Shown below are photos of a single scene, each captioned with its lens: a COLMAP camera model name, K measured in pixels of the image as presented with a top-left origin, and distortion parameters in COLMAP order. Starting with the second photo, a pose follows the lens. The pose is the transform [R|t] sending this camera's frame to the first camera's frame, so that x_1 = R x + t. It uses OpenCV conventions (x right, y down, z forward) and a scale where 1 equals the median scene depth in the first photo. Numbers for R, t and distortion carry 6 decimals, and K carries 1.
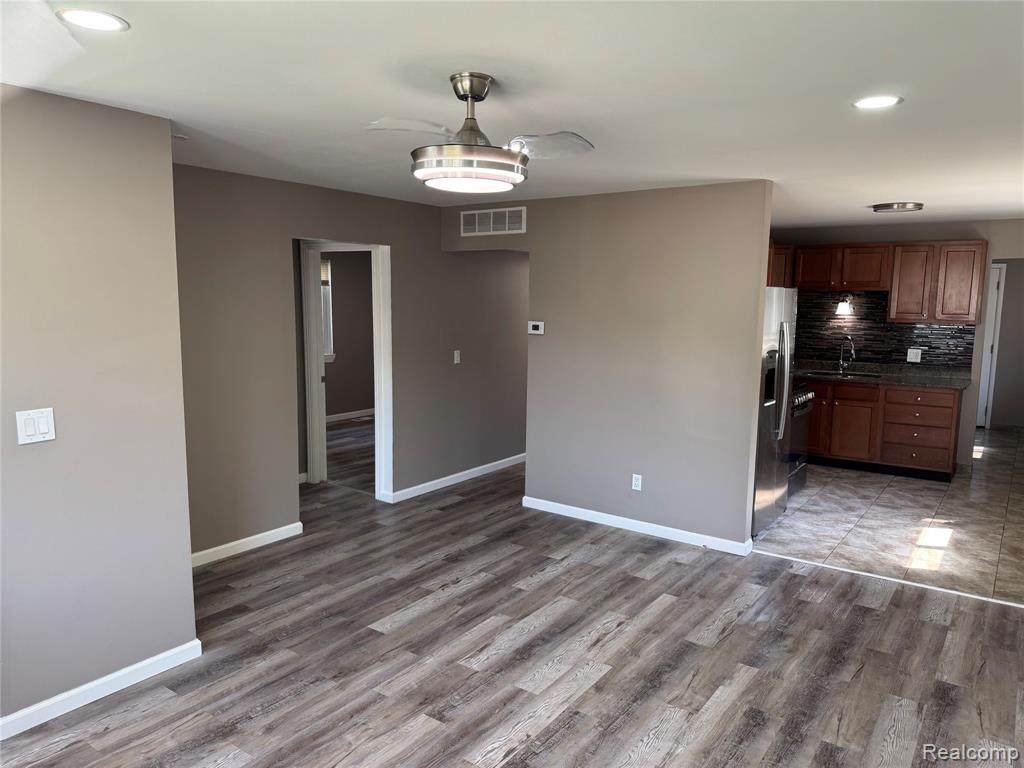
lens RADIAL K [[716.7, 0, 519.0], [0, 716.7, 389.2], [0, 0, 1]] dist [0.056612, -0.067445]
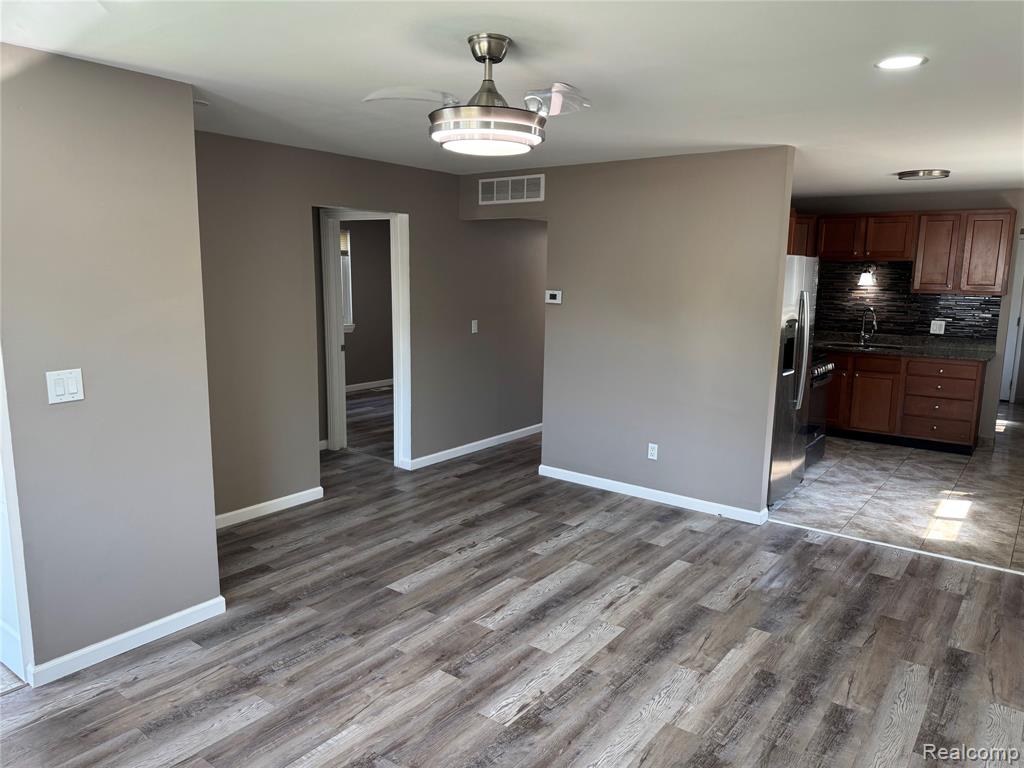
lens RADIAL K [[716.7, 0, 517.3], [0, 716.7, 384.4], [0, 0, 1]] dist [0.056612, -0.067445]
pose [[0.999595, 0.007215, -0.027537, 0.001778], [-0.006376, 0.999516, 0.030433, 0.007157], [0.027743, -0.030245, 0.999157, -0.005692]]
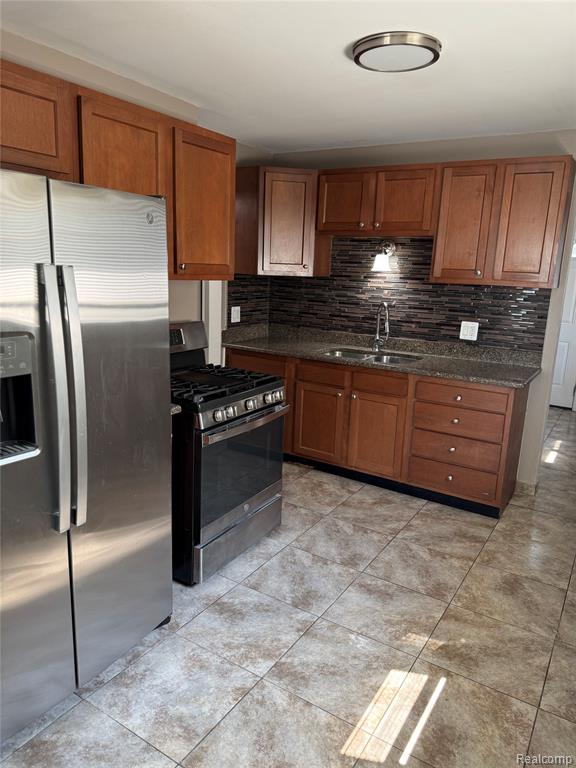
lens RADIAL K [[537.5, 0, 282.9], [0, 537.5, 387.2], [0, 0, 1]] dist [0.056612, -0.067445]
pose [[0.998696, 0.015951, 0.048501, 0.491621], [-0.020478, 0.995330, 0.094334, -0.055477], [-0.046769, -0.095204, 0.994358, 0.687231]]
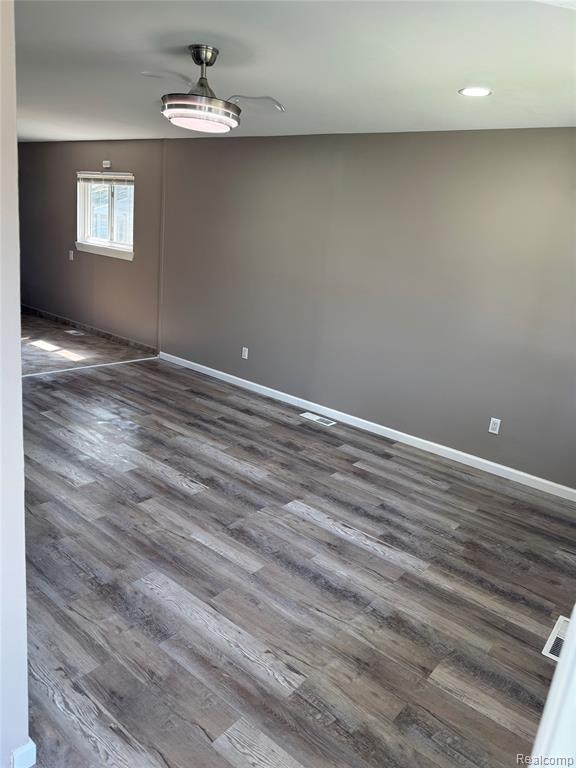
lens RADIAL K [[537.5, 0, 285.8], [0, 537.5, 399.6], [0, 0, 1]] dist [0.056612, -0.067445]
pose [[0.064433, -0.299599, 0.951887, -0.637060], [0.034414, 0.953969, 0.297925, -0.030944], [-0.997328, 0.013562, 0.071778, 0.379601]]
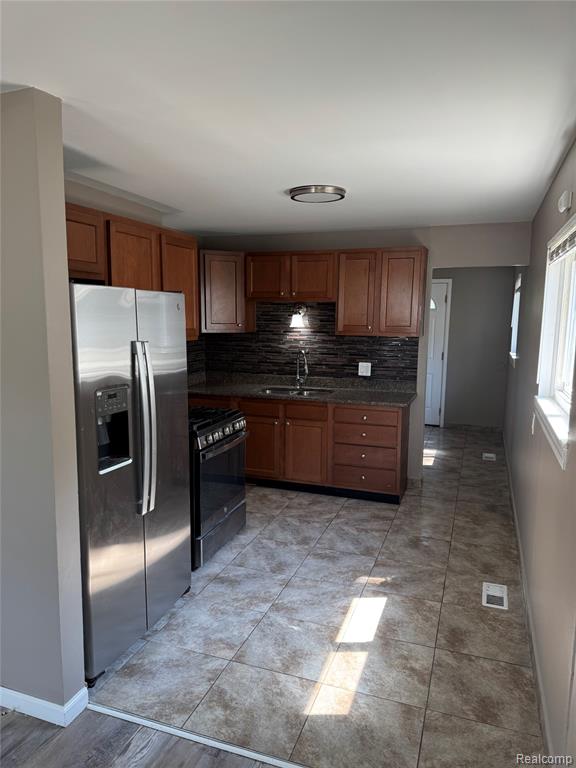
lens RADIAL K [[537.5, 0, 282.2], [0, 537.5, 387.3], [0, 0, 1]] dist [0.056612, -0.067445]
pose [[0.964695, -0.037710, 0.260657, 0.367572], [0.035116, 0.999277, 0.014603, -0.053725], [-0.261019, -0.004934, 0.965321, 0.492257]]
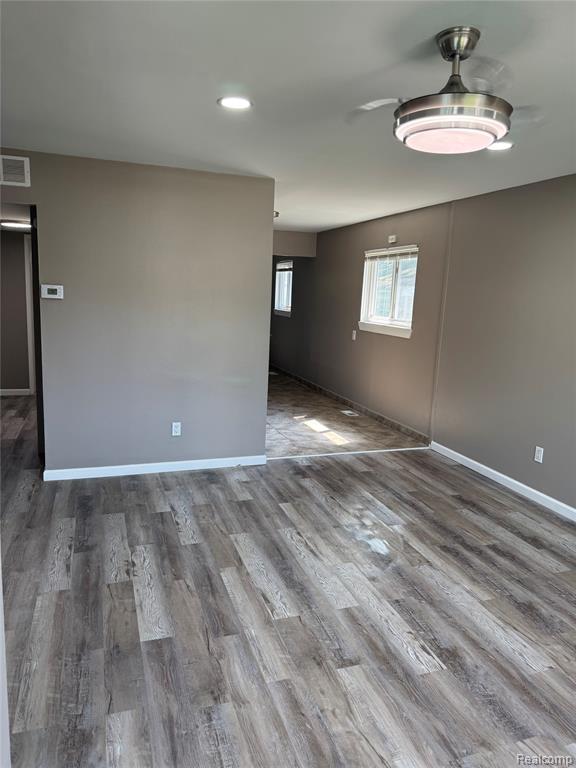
lens RADIAL K [[537.5, 0, 278.8], [0, 537.5, 395.1], [0, 0, 1]] dist [0.056612, -0.067445]
pose [[0.587742, -0.145456, 0.795865, -0.438963], [0.077368, 0.989302, 0.123674, -0.019606], [-0.805340, -0.011114, 0.592708, 0.371707]]
